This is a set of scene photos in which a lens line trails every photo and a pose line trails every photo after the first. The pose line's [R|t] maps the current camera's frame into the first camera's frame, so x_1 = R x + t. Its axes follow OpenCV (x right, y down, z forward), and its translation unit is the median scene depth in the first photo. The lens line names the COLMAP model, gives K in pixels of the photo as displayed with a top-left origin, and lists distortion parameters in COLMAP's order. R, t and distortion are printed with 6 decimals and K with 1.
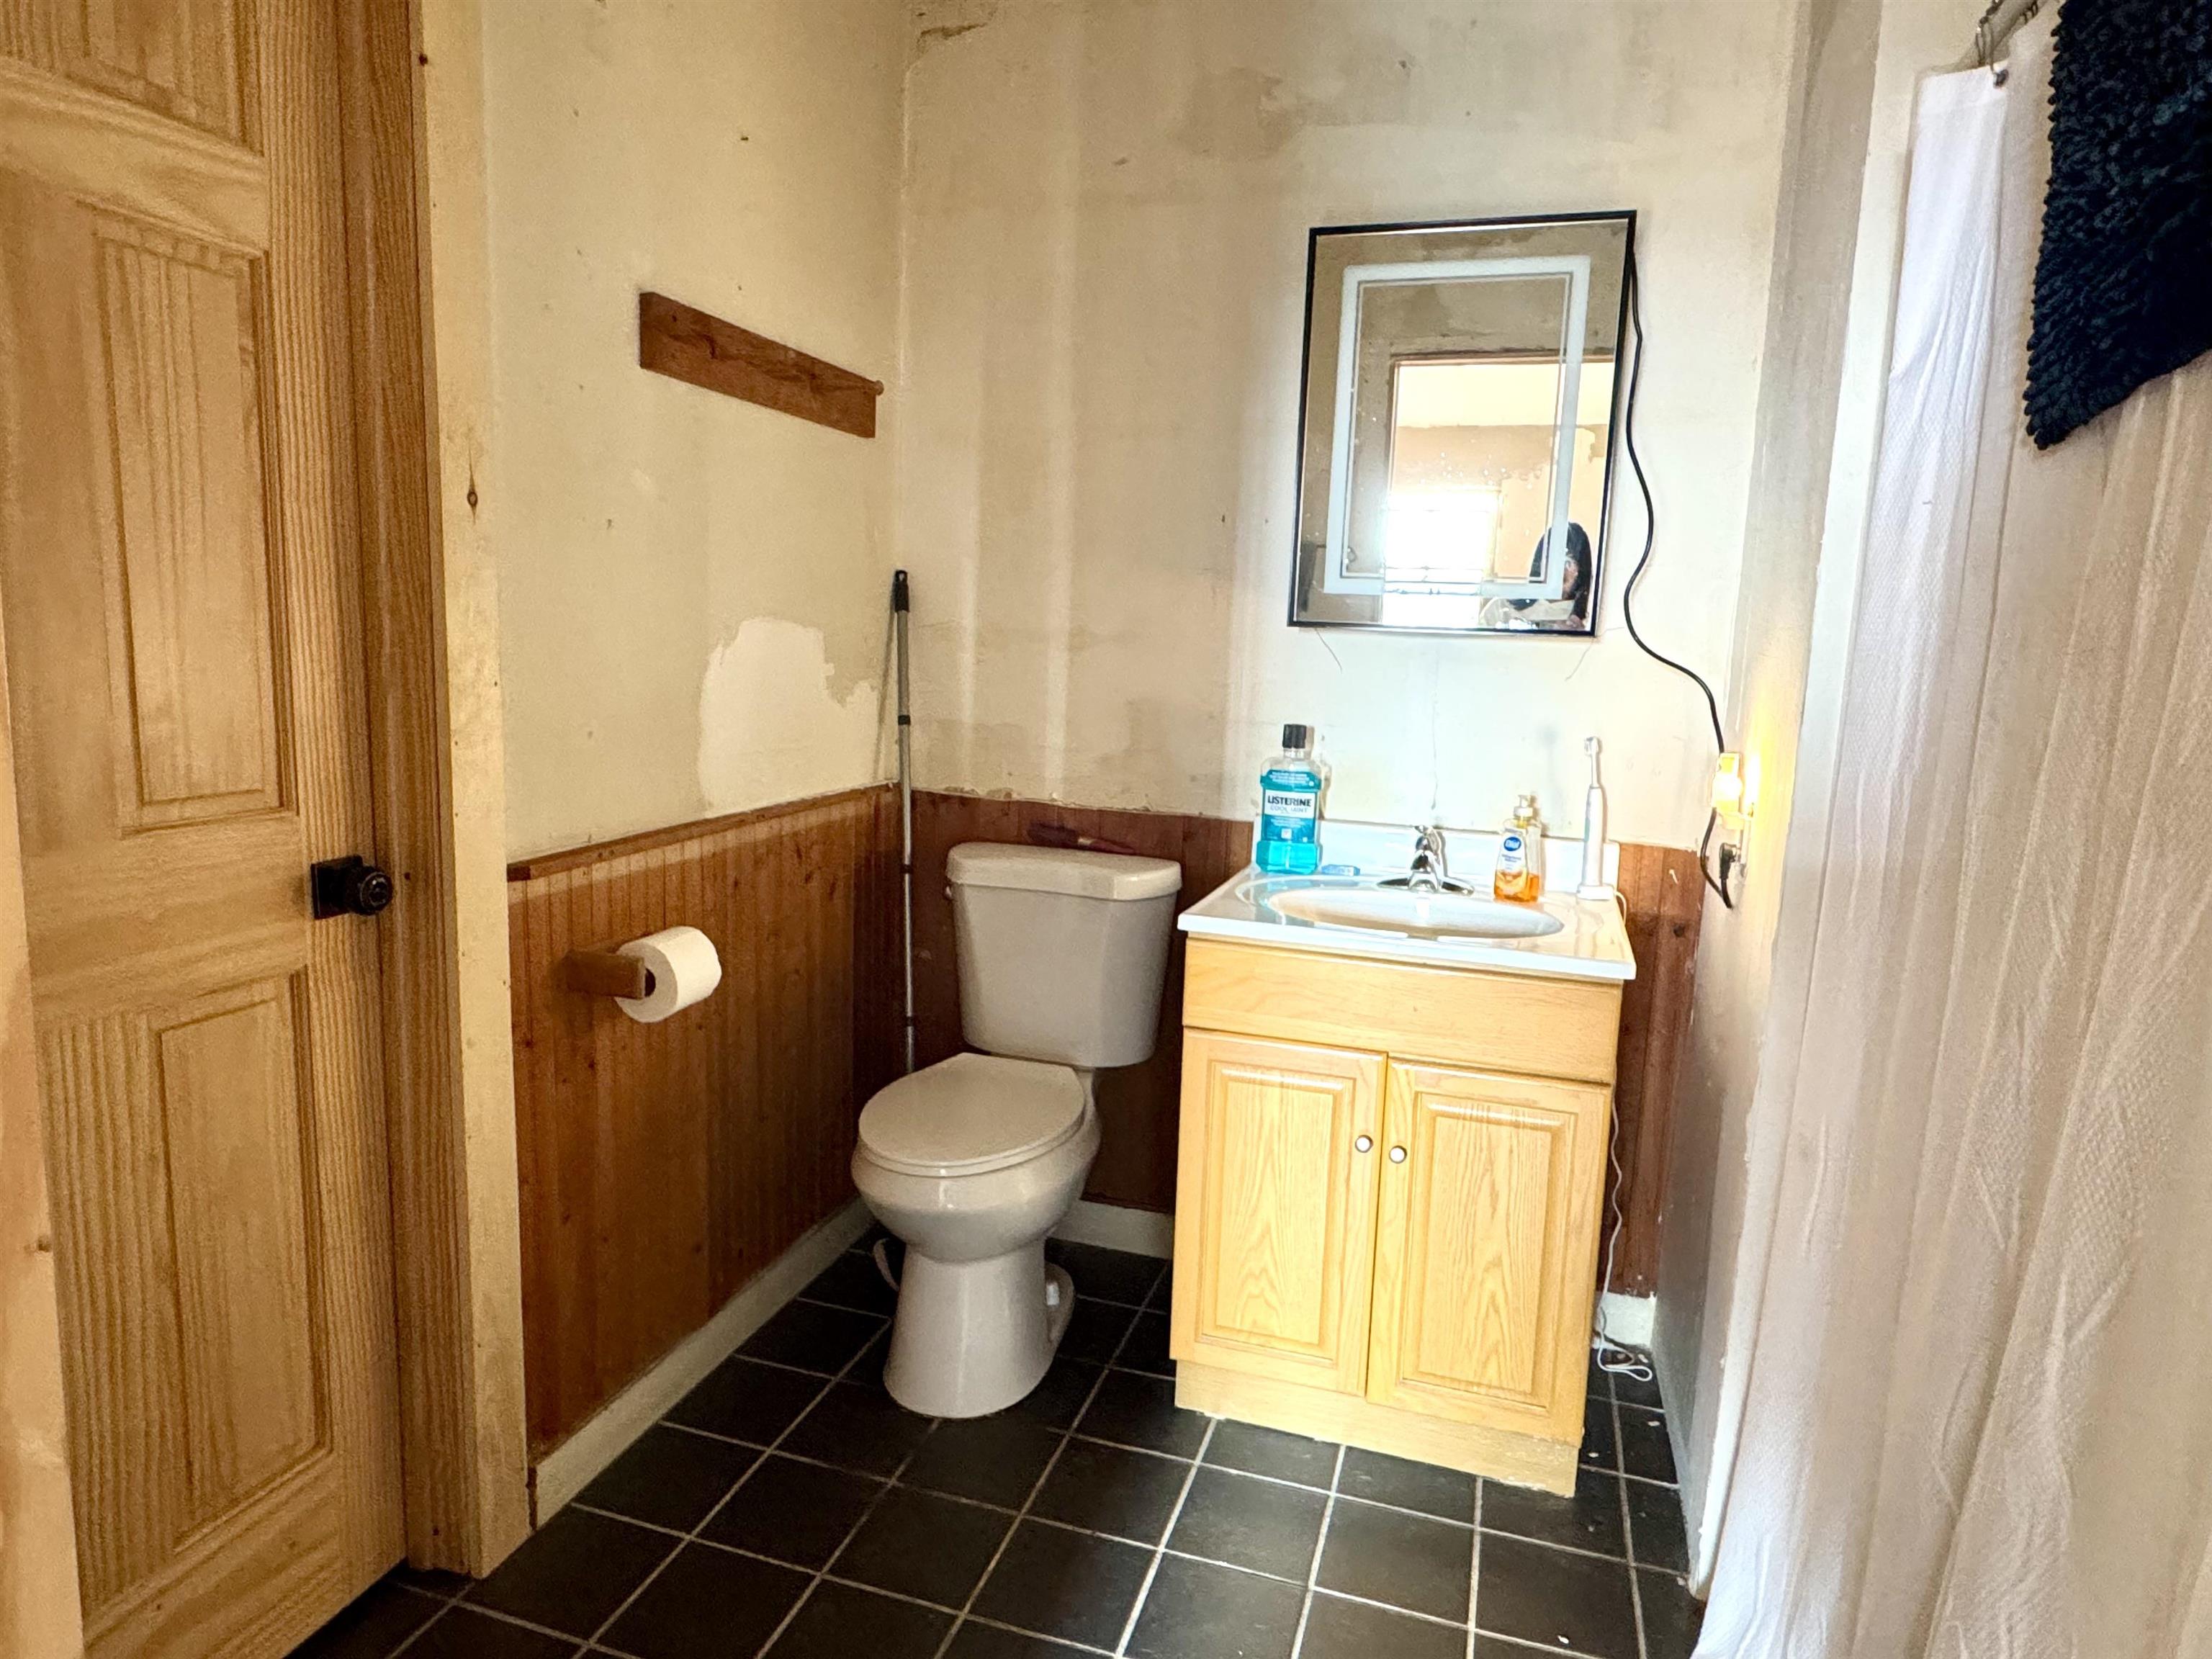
lens RADIAL K [[1307.0, 0, 1106.0], [0, 1307.0, 833.2], [0, 0, 1]] dist [-0.000861, 0.005442]
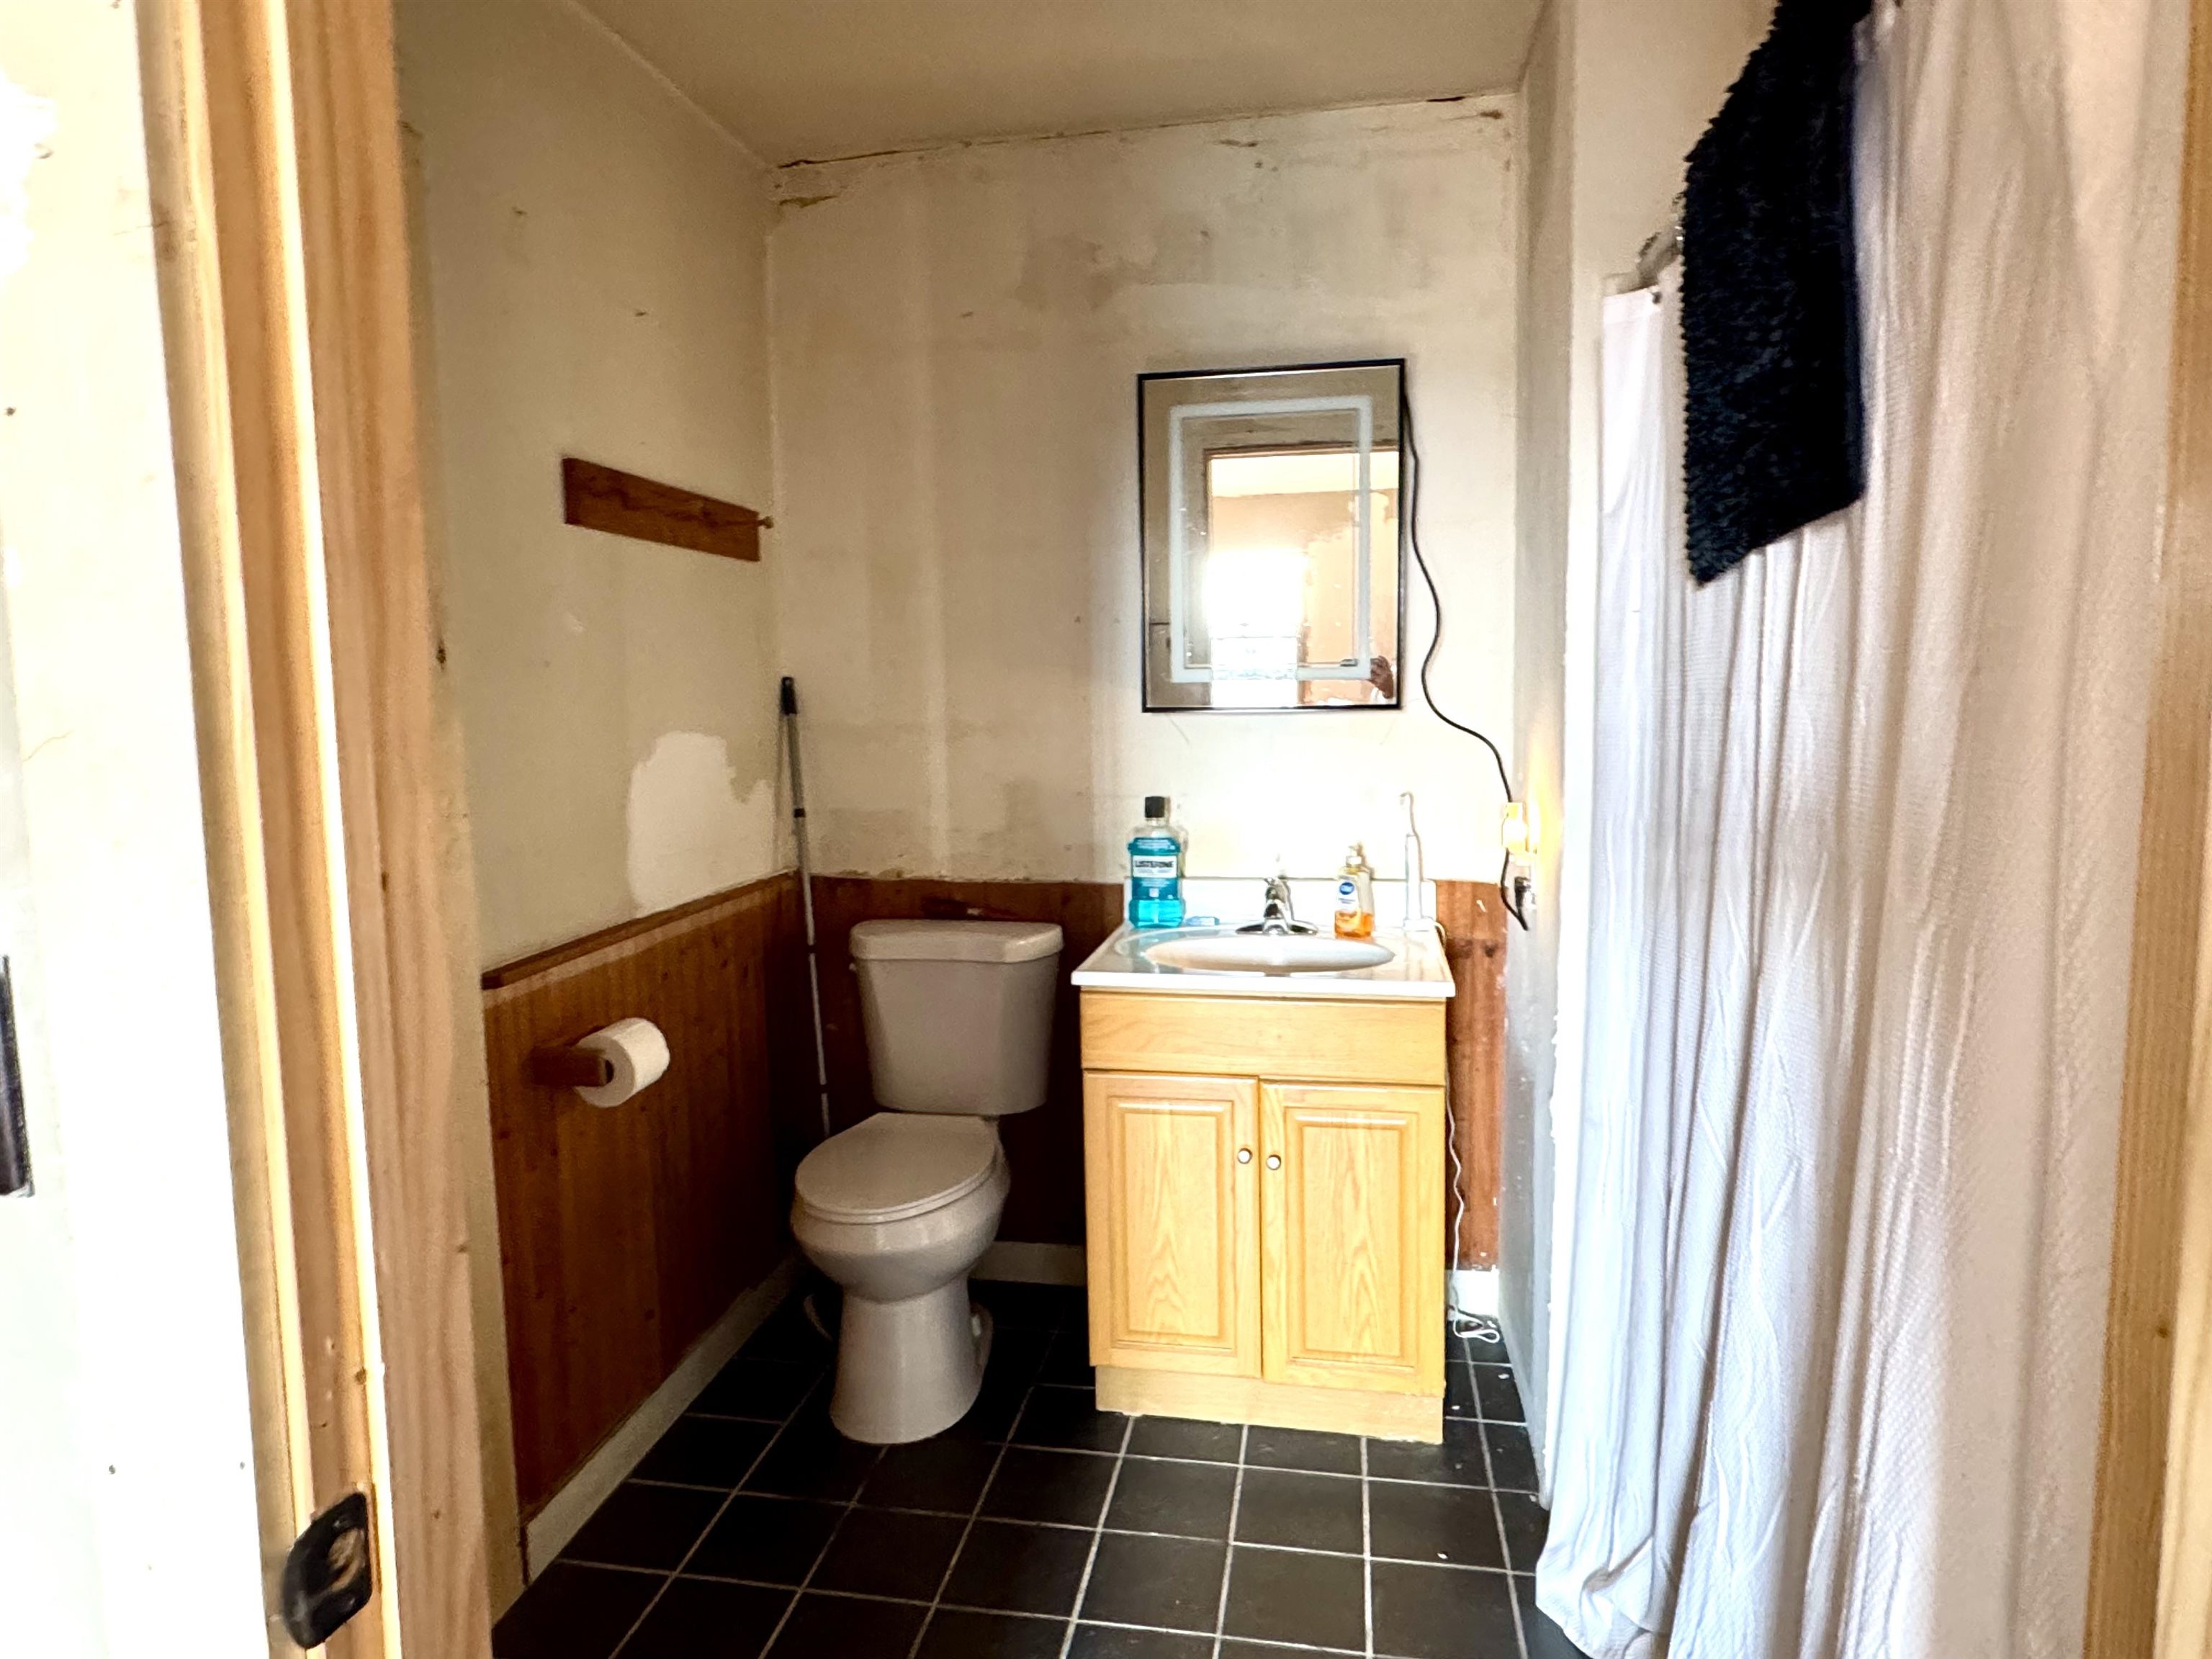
lens RADIAL K [[1307.0, 0, 1103.5], [0, 1307.0, 824.5], [0, 0, 1]] dist [-0.000861, 0.005442]
pose [[0.990159, -0.064924, 0.123980, -0.048685], [0.070819, 0.996530, -0.043744, -0.014145], [-0.120709, 0.052093, 0.991320, -0.143752]]
